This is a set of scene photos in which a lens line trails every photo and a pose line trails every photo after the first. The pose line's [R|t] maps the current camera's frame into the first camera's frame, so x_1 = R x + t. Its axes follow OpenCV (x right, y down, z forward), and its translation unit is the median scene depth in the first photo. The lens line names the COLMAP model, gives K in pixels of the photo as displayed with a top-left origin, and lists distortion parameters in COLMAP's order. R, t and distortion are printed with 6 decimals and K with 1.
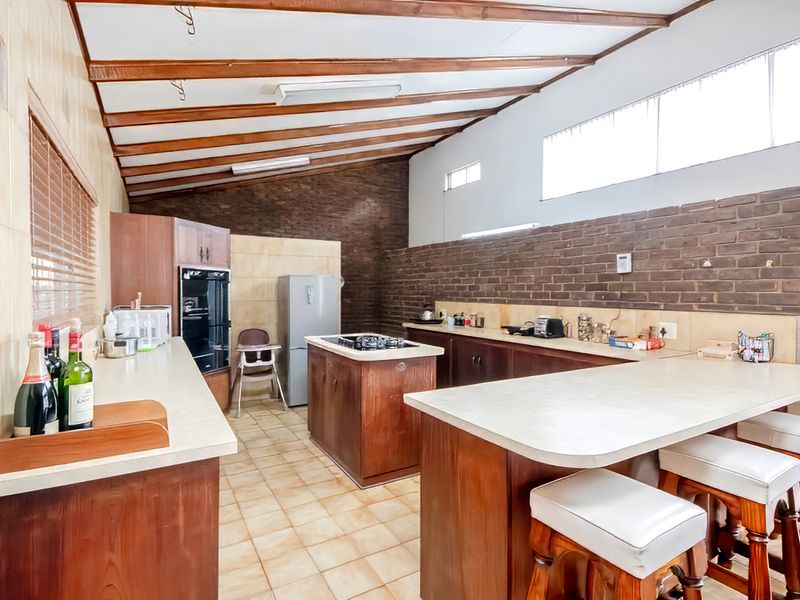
lens RADIAL K [[416.7, 0, 399.0], [0, 416.7, 294.5], [0, 0, 1]] dist [-0.001850, -0.002457]
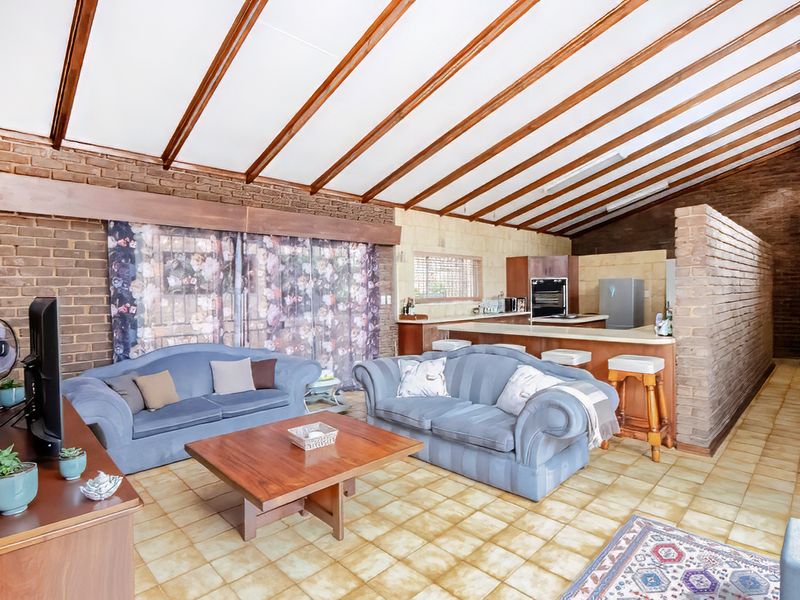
lens RADIAL K [[416.7, 0, 397.4], [0, 416.7, 298.3], [0, 0, 1]] dist [-0.001850, -0.002457]
pose [[0.242330, 0.013636, -0.970098, 0.840368], [0.006139, 0.999860, 0.015588, -0.002384], [0.970174, -0.009733, 0.242212, -0.102434]]
